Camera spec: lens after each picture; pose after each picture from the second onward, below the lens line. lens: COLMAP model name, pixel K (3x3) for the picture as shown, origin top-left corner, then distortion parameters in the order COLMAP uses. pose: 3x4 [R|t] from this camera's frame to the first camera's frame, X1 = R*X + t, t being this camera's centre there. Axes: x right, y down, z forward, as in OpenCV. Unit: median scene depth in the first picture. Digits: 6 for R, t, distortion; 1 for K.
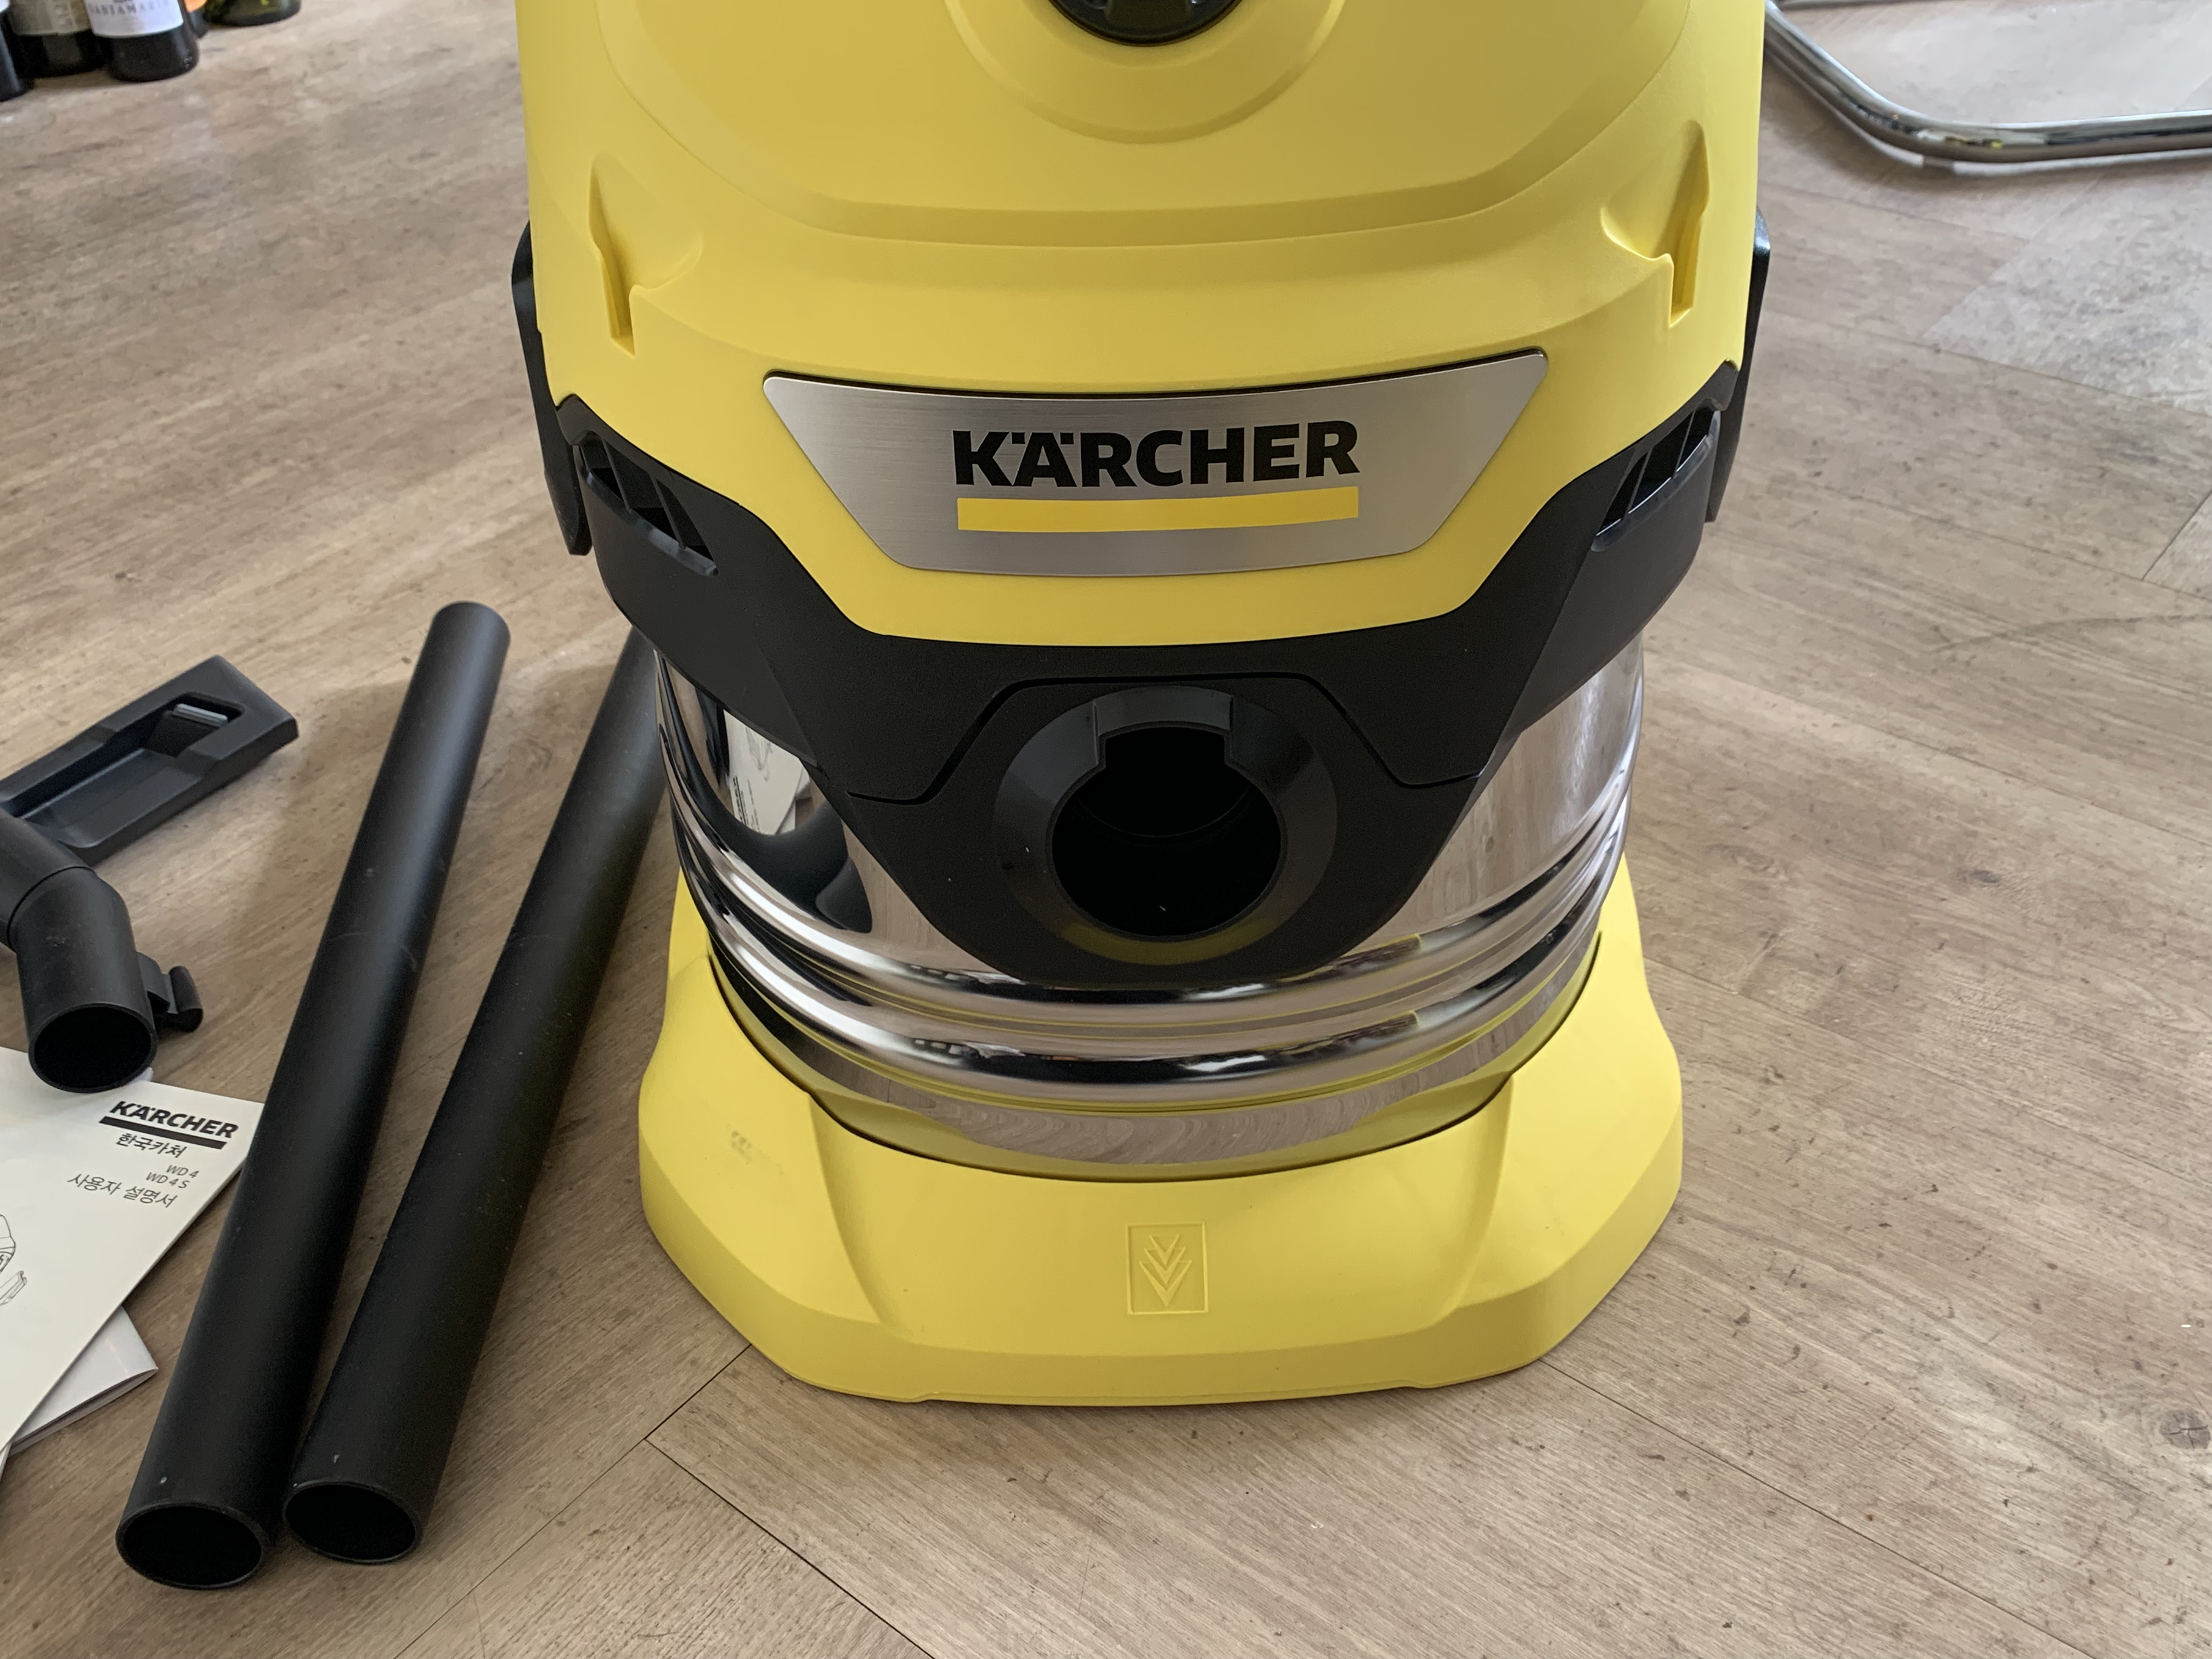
lens RADIAL K [[2110.5, 0, 1116.1], [0, 2110.5, 829.8], [0, 0, 1]] dist [-0.003655, 0.000000]
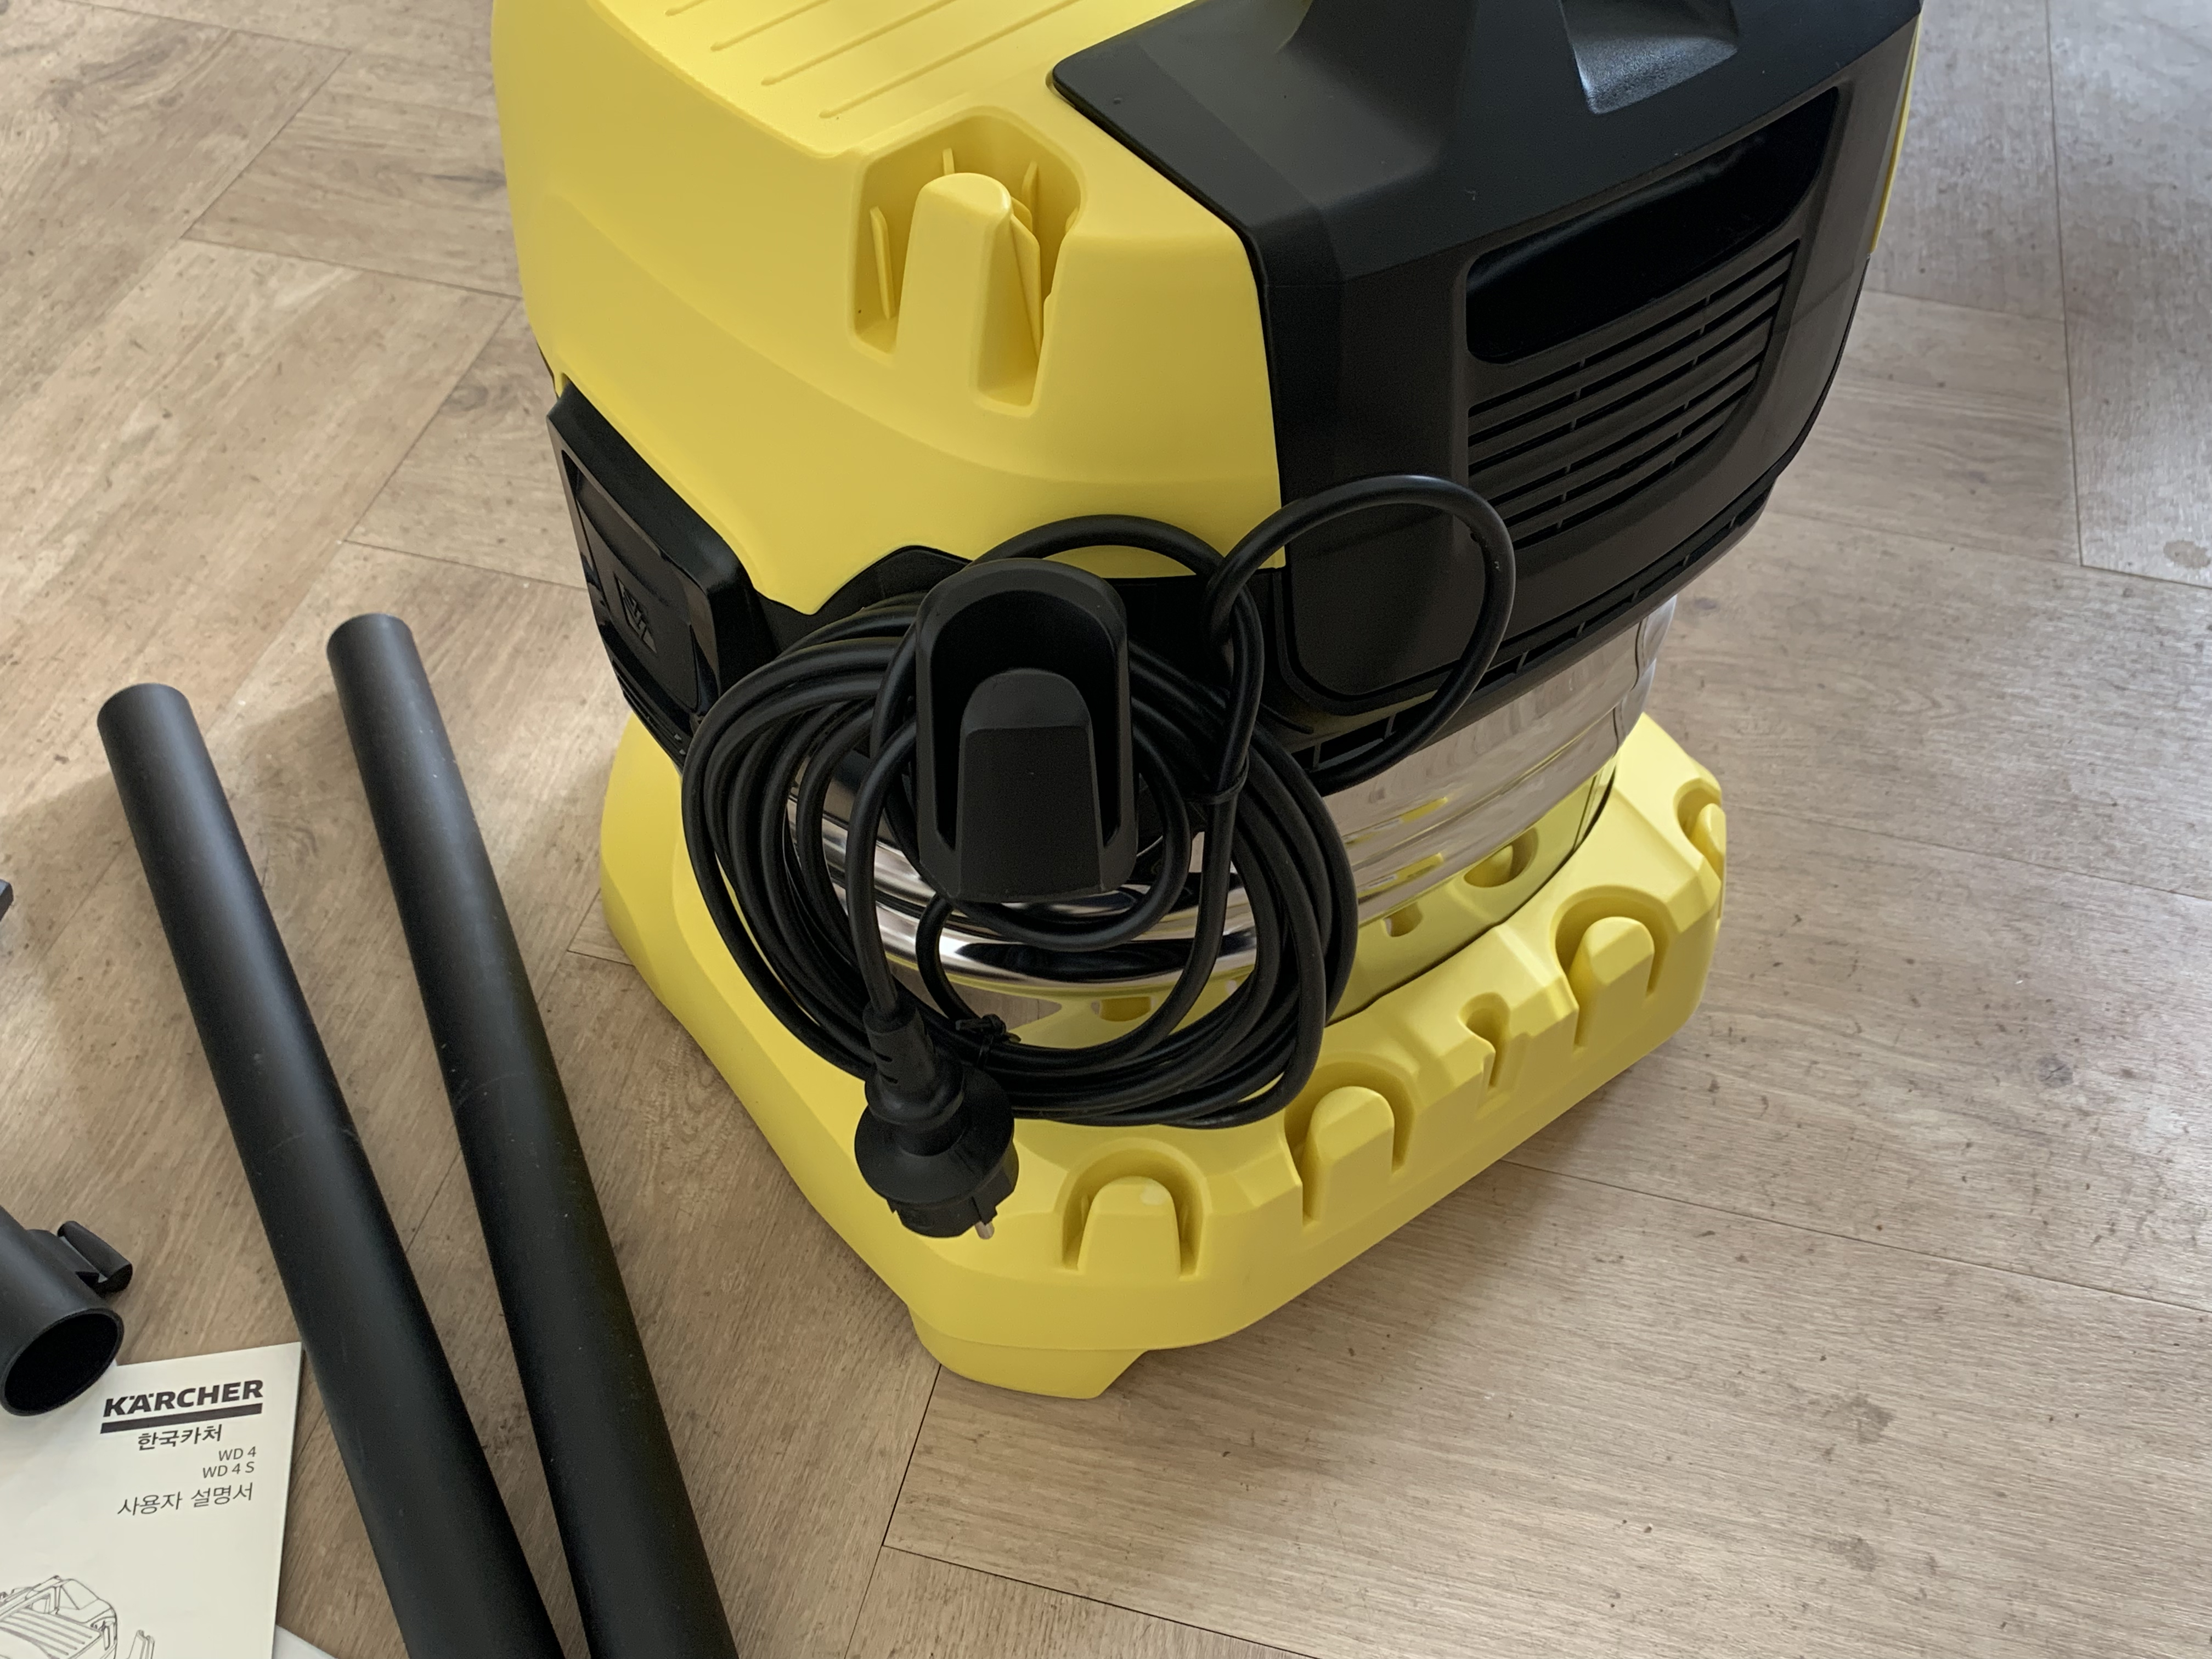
lens RADIAL K [[2110.5, 0, 1106.9], [0, 2110.5, 823.4], [0, 0, 1]] dist [-0.003655, 0.000000]
pose [[0.909138, -0.284149, 0.304511, -0.299542], [0.212212, 0.945136, 0.248363, -0.248065], [-0.358376, -0.161176, 0.919559, 0.057956]]
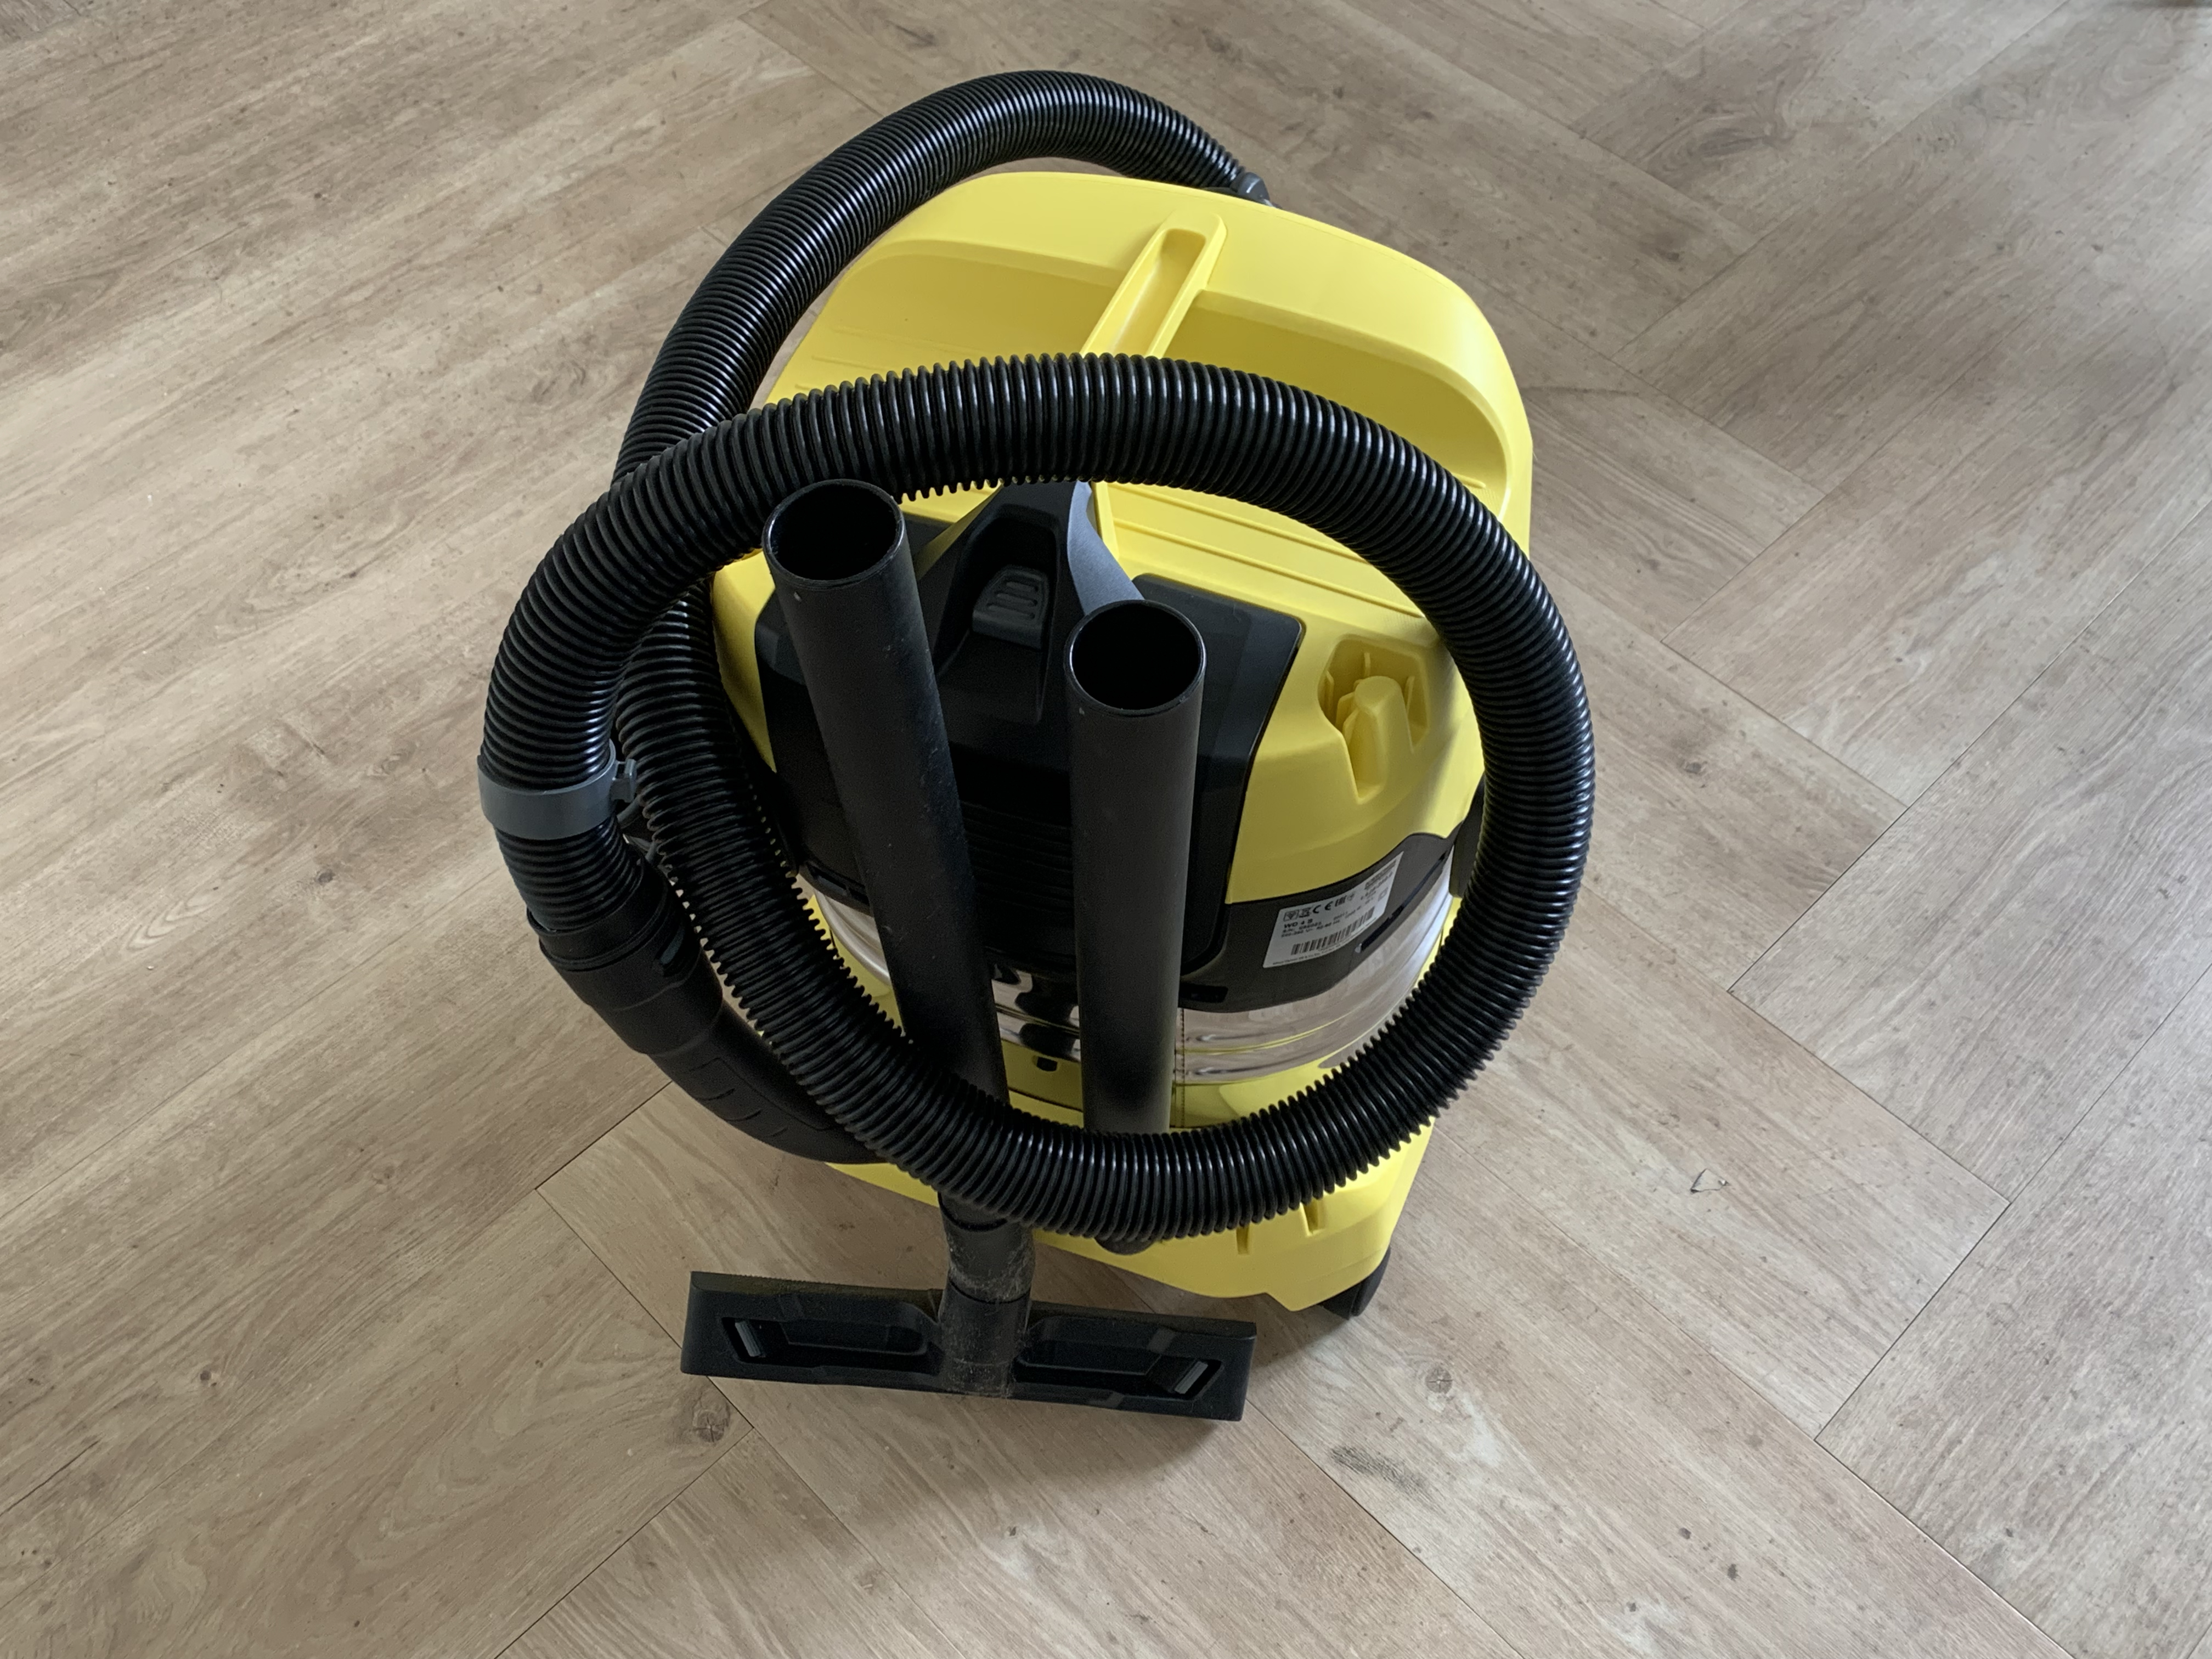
lens RADIAL K [[2110.5, 0, 1106.7], [0, 2110.5, 830.2], [0, 0, 1]] dist [-0.003655, 0.000000]
pose [[0.992441, 0.118228, -0.032921, 0.294089], [-0.102692, 0.946881, 0.304748, -0.309483], [0.067202, -0.299064, 0.951864, -0.816202]]
